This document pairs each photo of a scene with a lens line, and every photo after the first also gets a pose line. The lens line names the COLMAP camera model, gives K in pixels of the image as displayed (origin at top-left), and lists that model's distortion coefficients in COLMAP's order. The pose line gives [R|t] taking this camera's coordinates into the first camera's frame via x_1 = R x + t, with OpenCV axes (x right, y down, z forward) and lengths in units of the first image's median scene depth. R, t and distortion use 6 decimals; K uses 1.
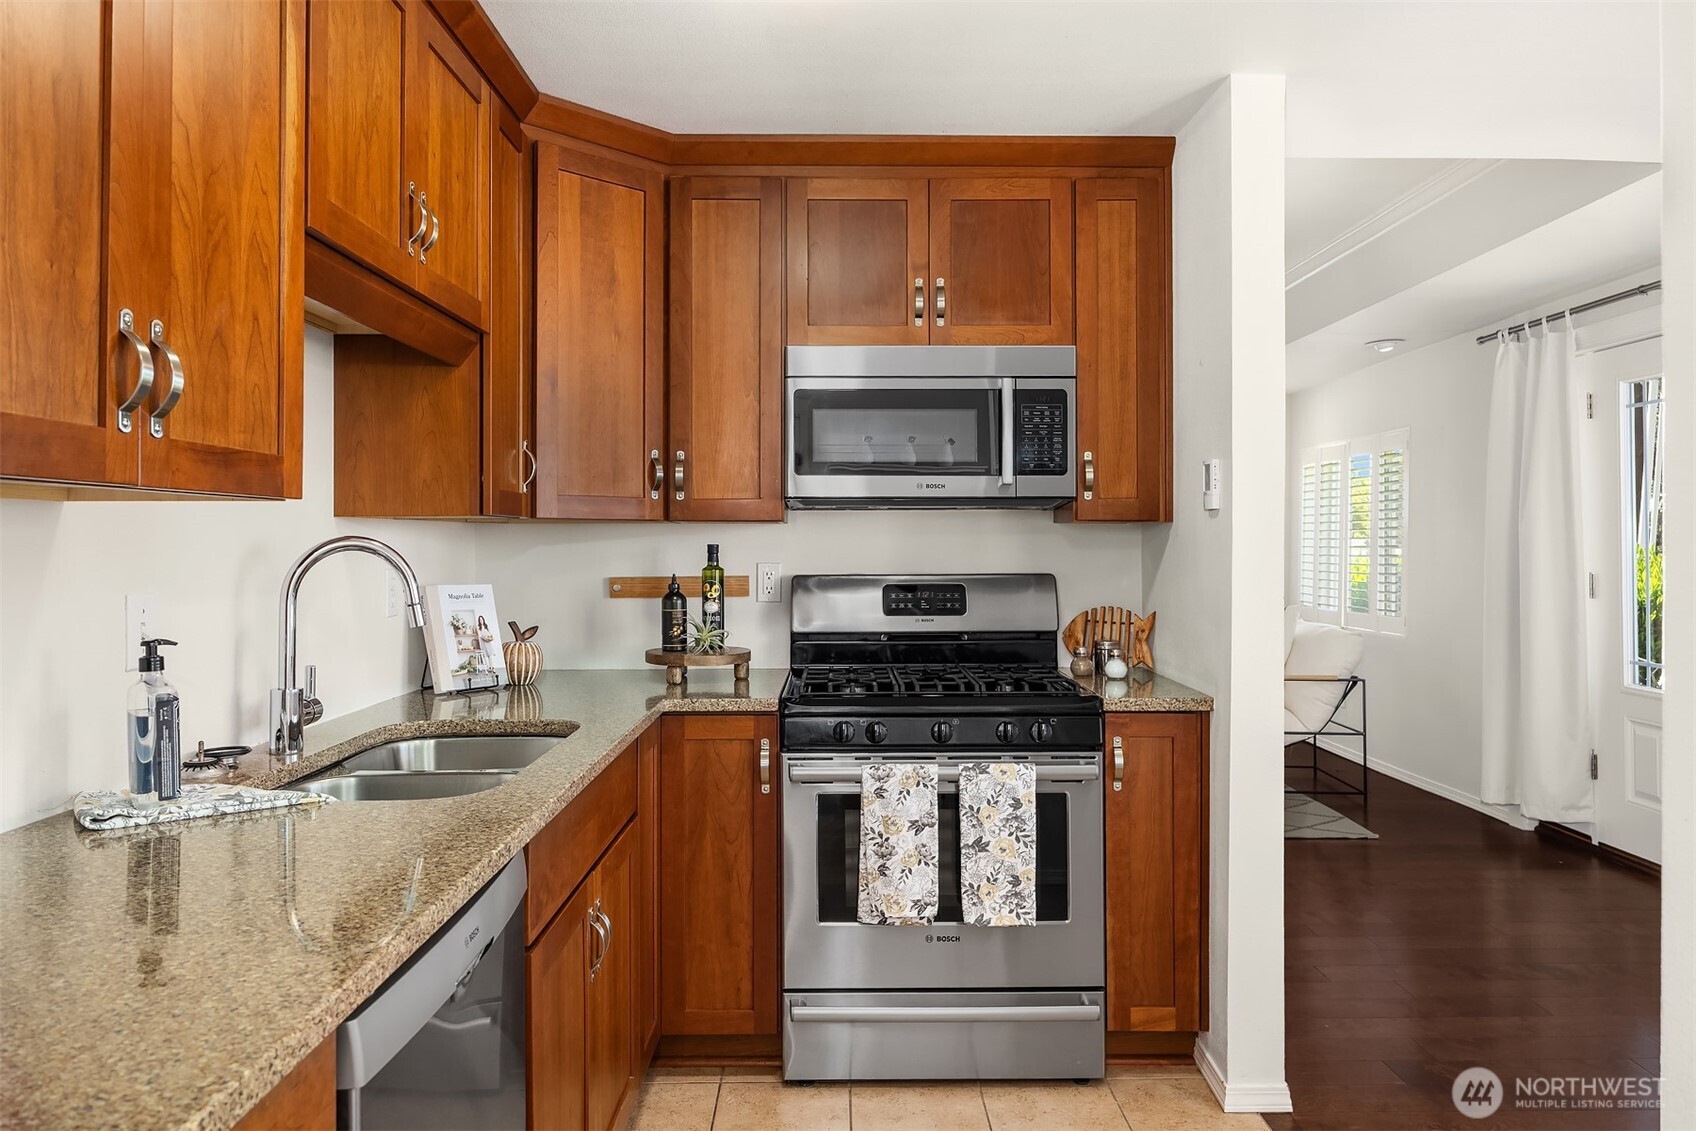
lens RADIAL K [[1150.1, 0, 871.2], [0, 1150.1, 520.1], [0, 0, 1]] dist [-0.004189, -0.001941]
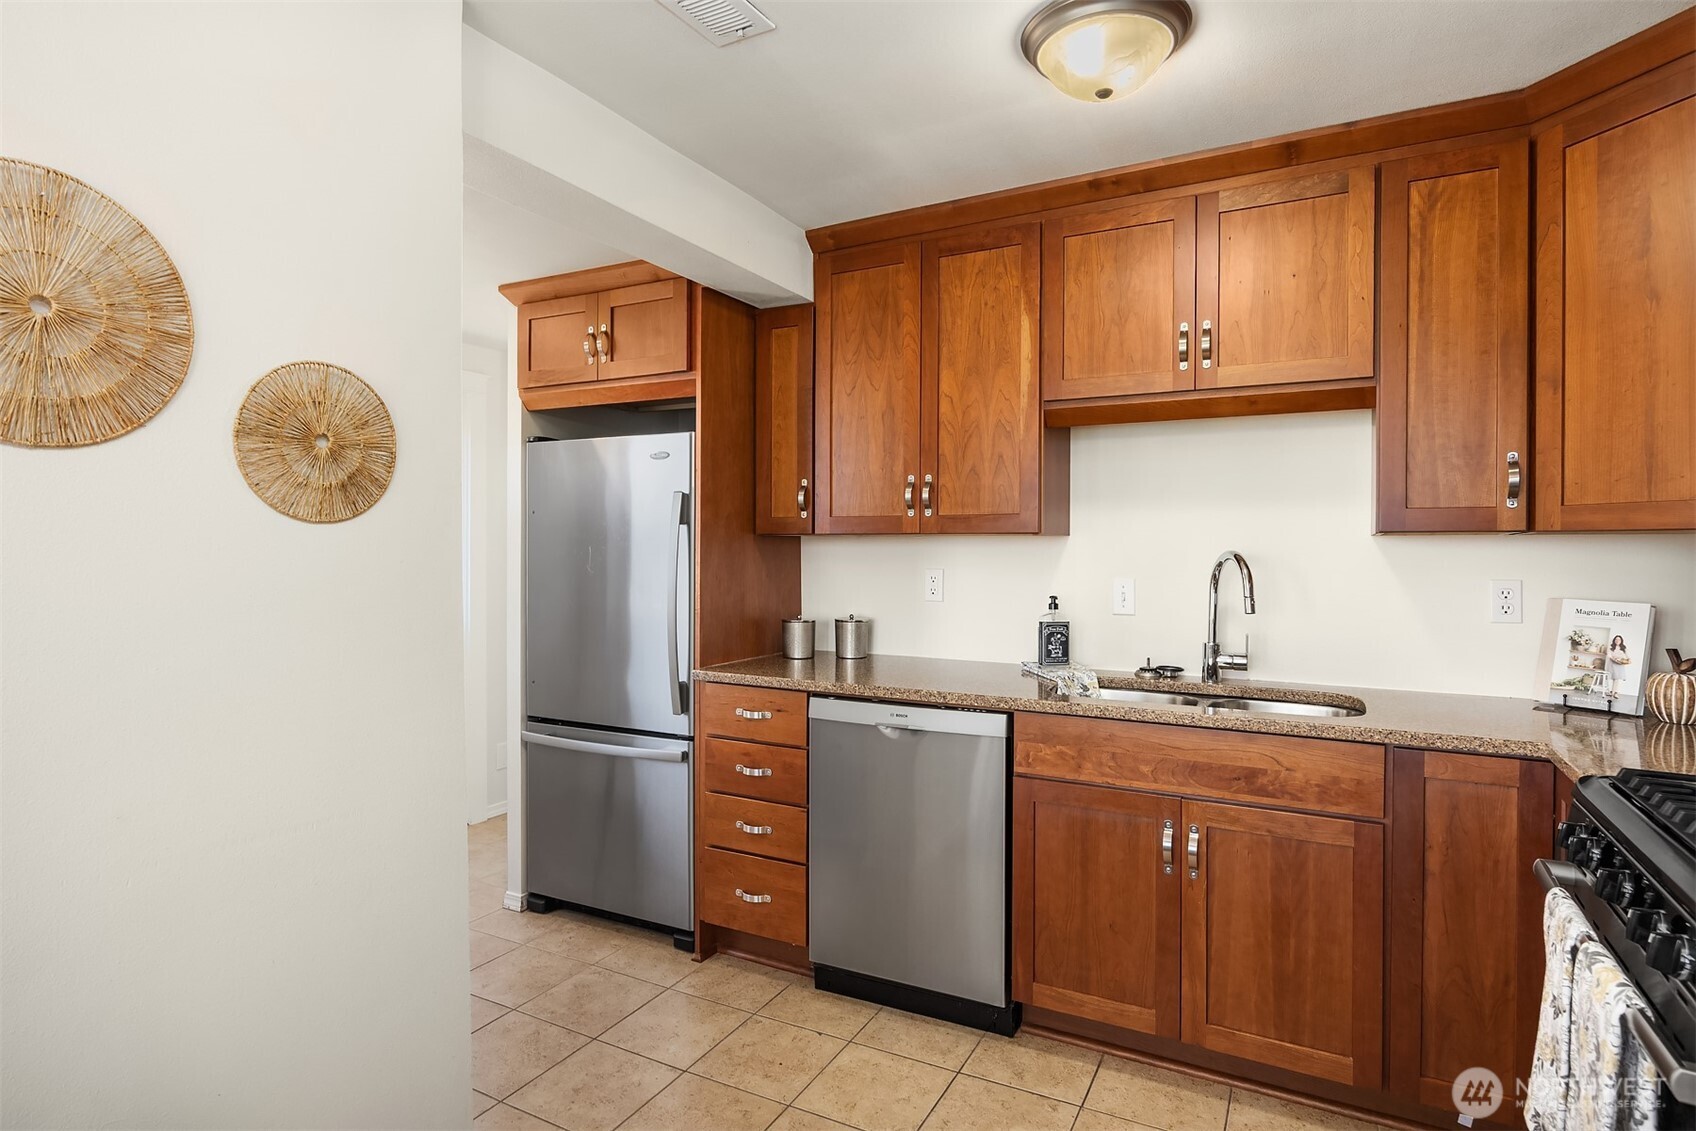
lens RADIAL K [[888.5, 0, 848.0], [0, 888.5, 565.5], [0, 0, 1]] dist [-0.000003, 0.000011]
pose [[-0.484611, 0.007218, -0.874700, 0.446084], [0.008935, 0.999955, 0.003302, 0.013524], [0.874684, -0.006216, -0.484653, 0.599766]]
